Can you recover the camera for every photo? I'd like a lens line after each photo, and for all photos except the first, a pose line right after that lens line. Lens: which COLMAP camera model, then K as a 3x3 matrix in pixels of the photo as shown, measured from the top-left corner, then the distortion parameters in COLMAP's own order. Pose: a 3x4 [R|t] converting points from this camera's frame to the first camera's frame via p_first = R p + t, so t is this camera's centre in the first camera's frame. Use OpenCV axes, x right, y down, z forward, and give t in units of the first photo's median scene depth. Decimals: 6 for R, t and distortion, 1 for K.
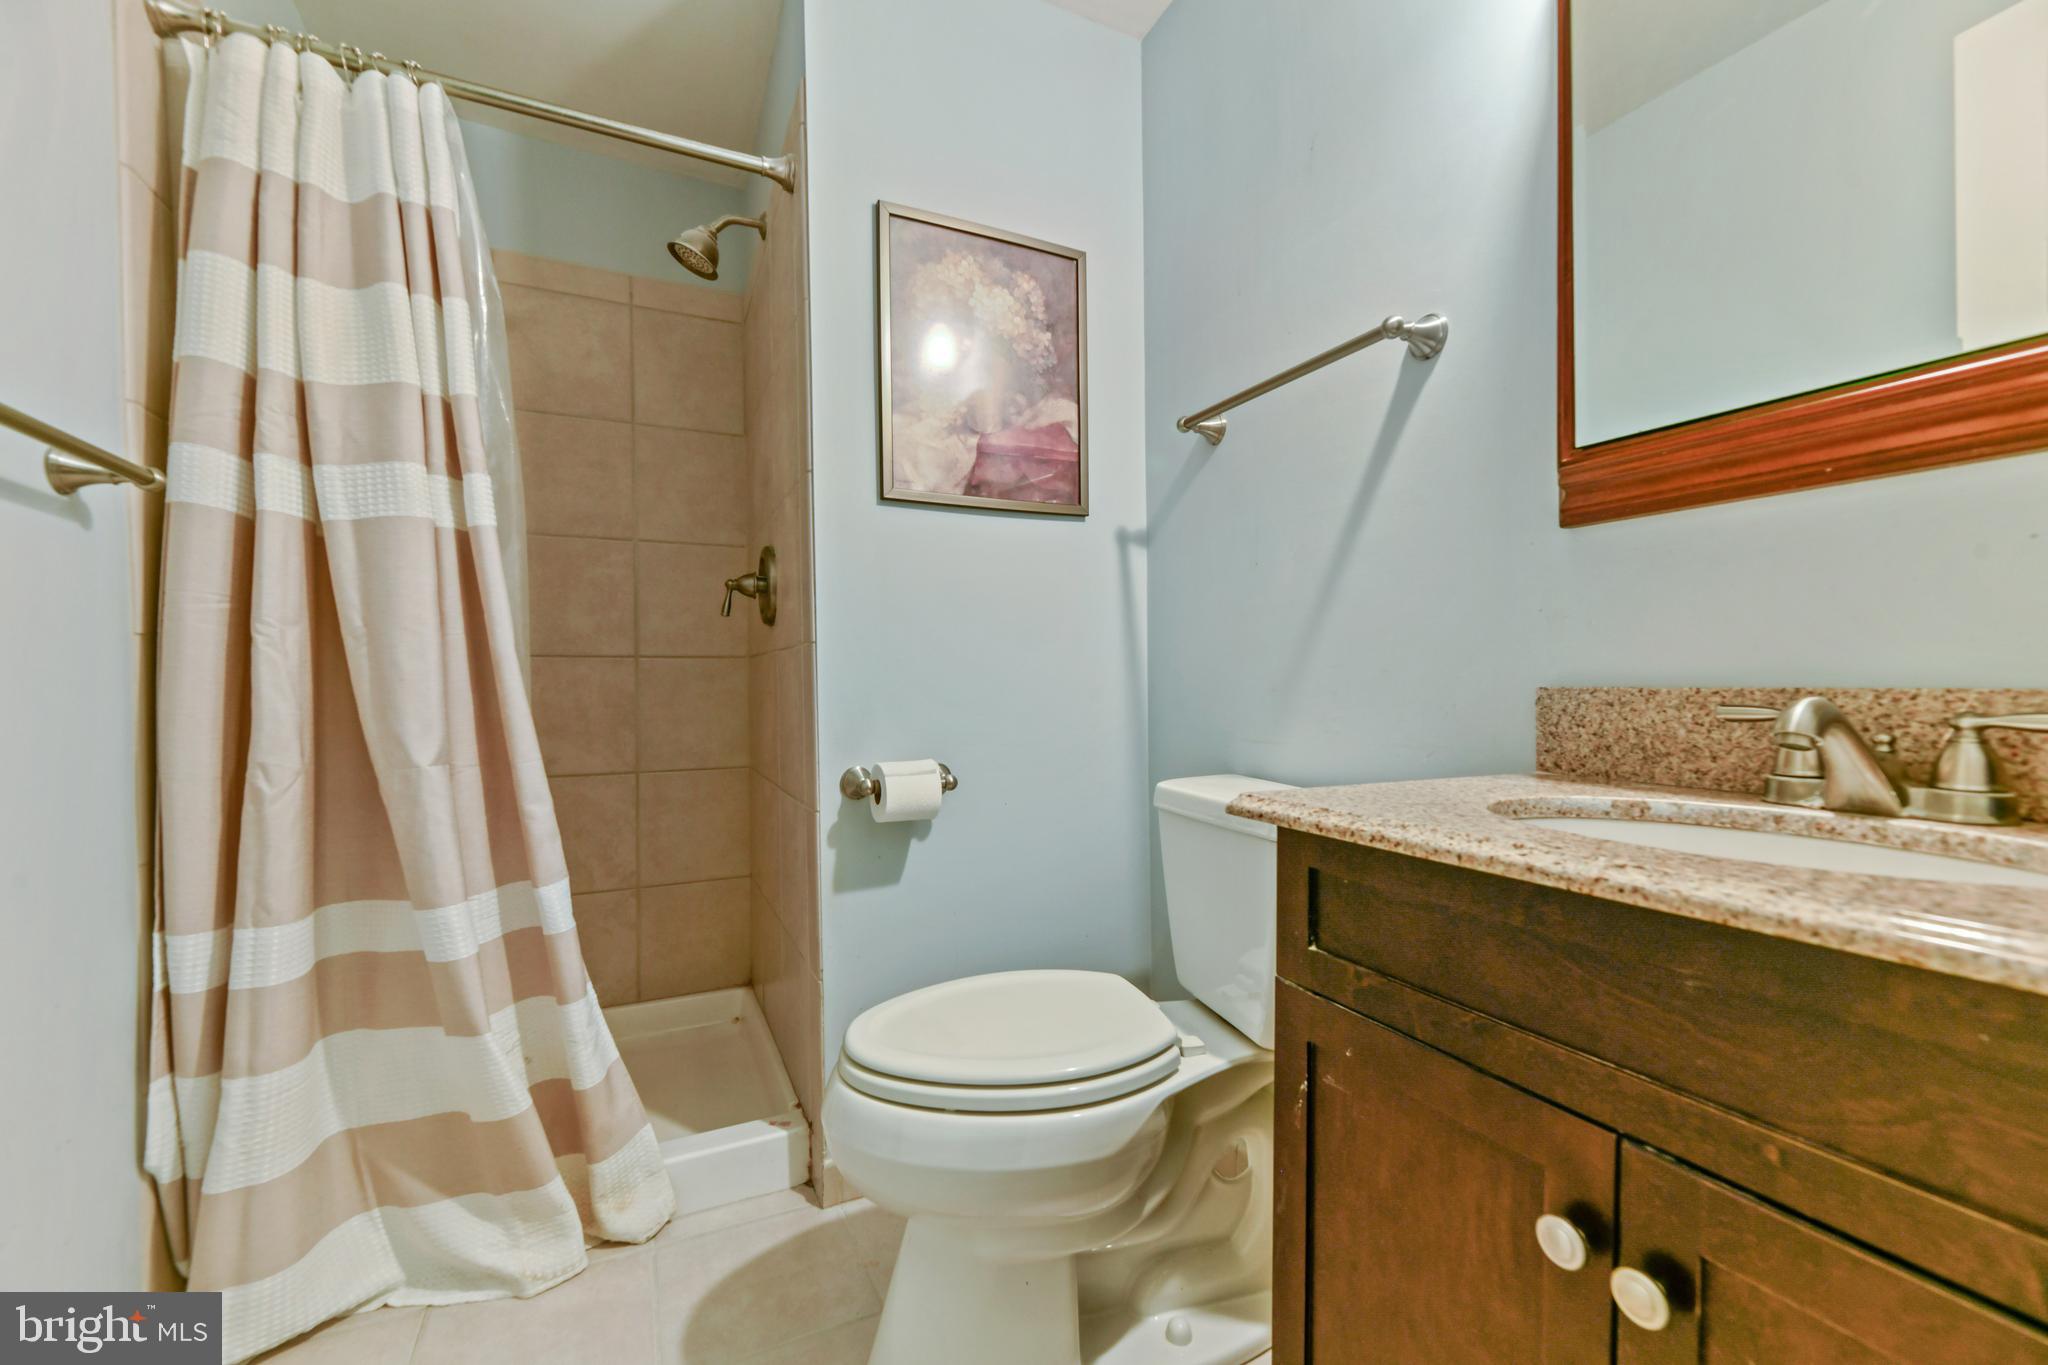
lens RADIAL K [[824.6, 0, 1029.0], [0, 824.6, 674.0], [0, 0, 1]] dist [0.007954, -0.001014]
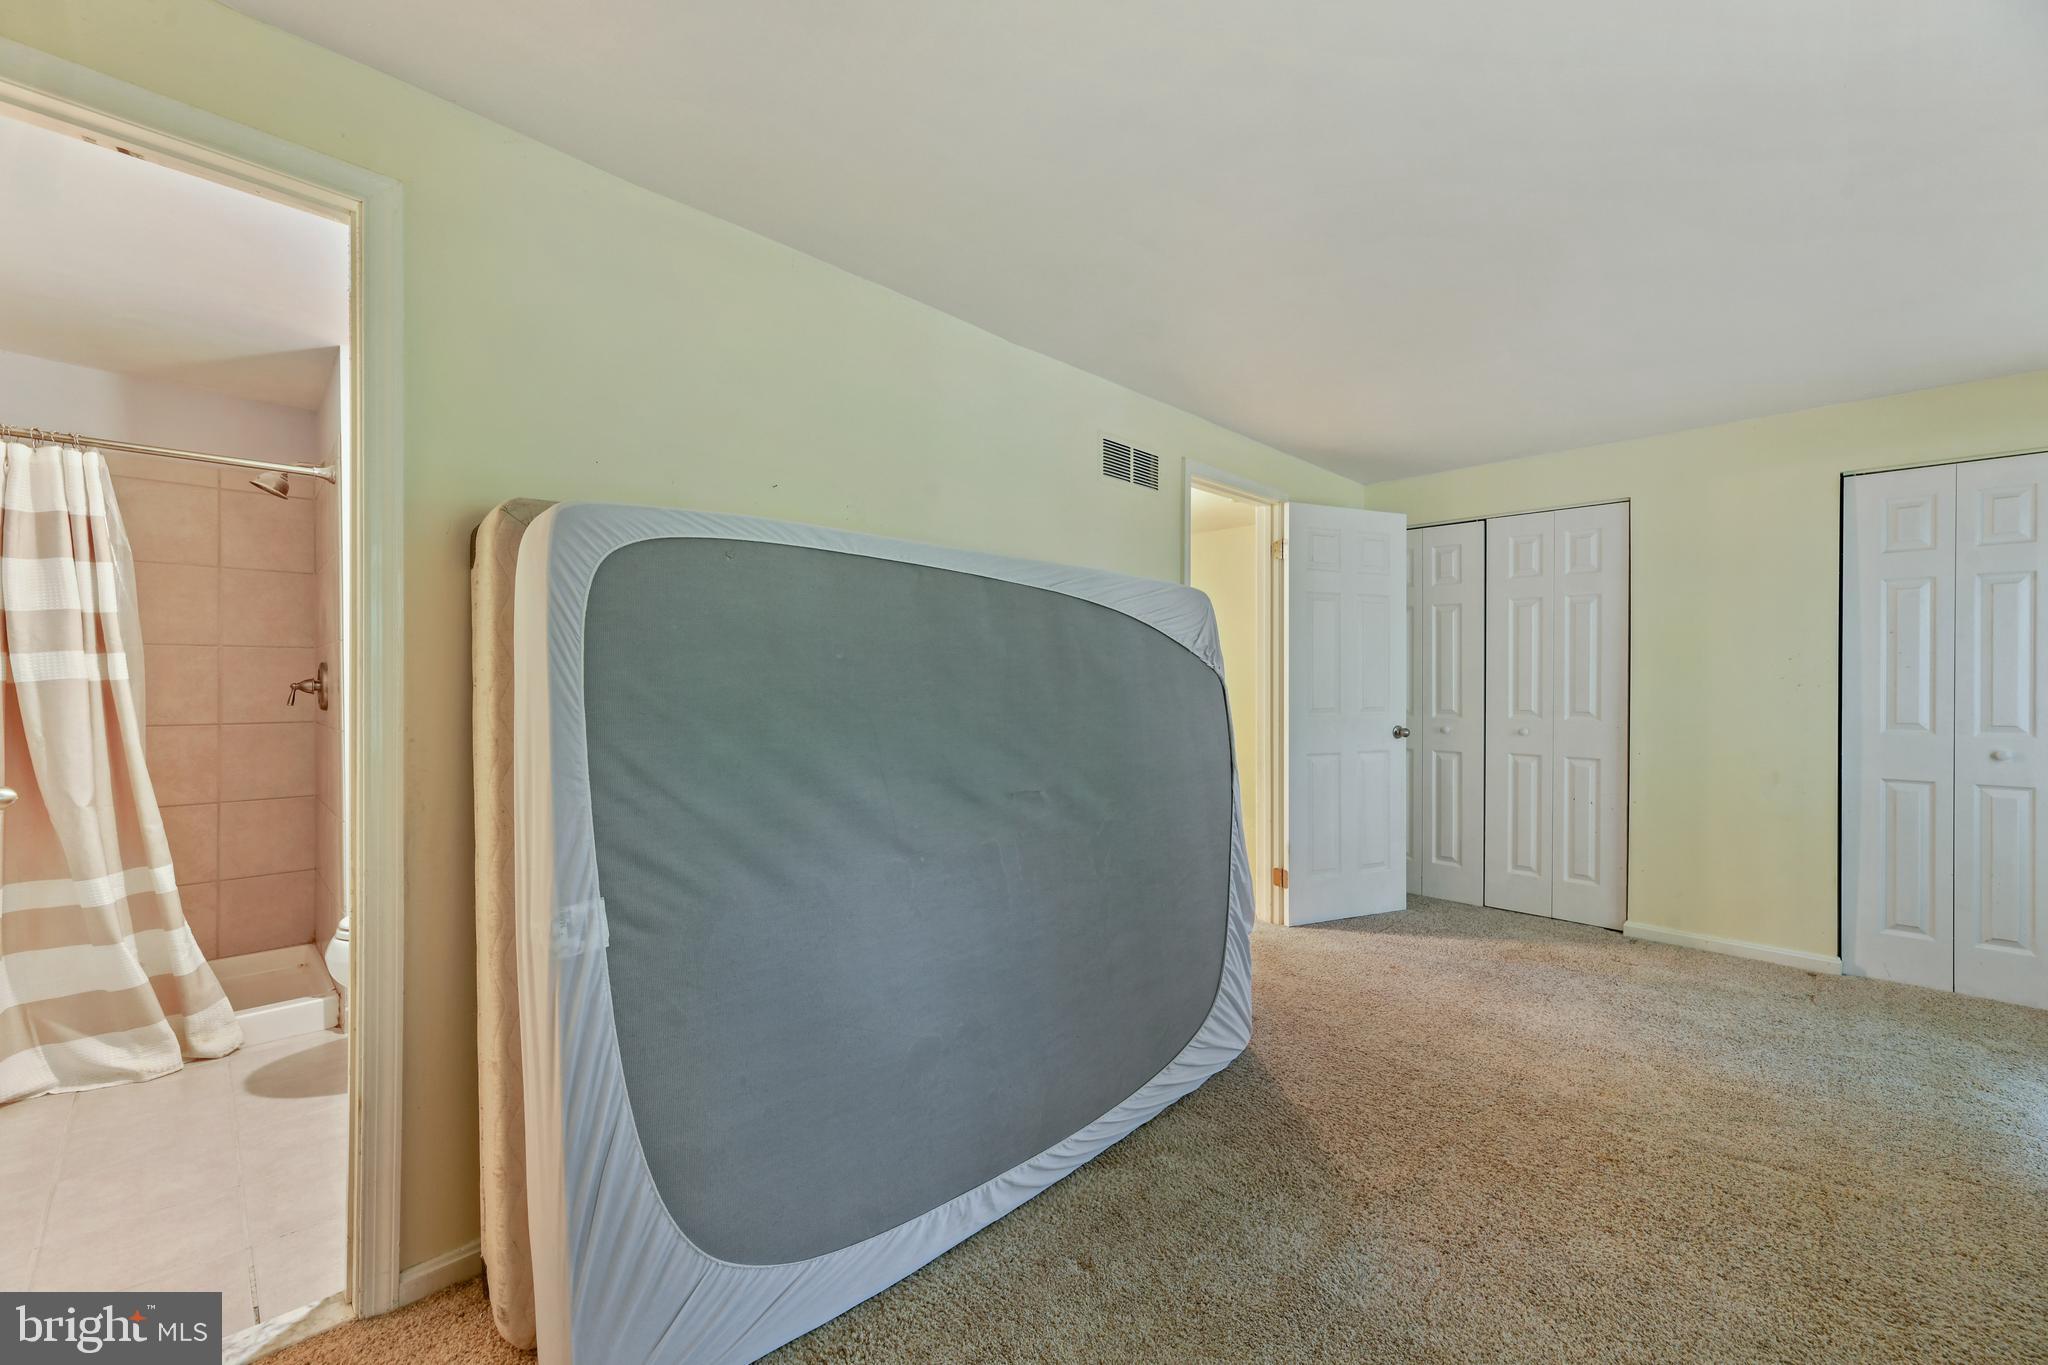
lens RADIAL K [[824.6, 0, 1029.0], [0, 824.6, 674.0], [0, 0, 1]] dist [0.007954, -0.001014]
pose [[0.944270, 0.013516, 0.328895, 0.667260], [-0.013681, 0.999905, -0.001813, -0.211497], [-0.328888, -0.002787, 0.944365, -1.455959]]
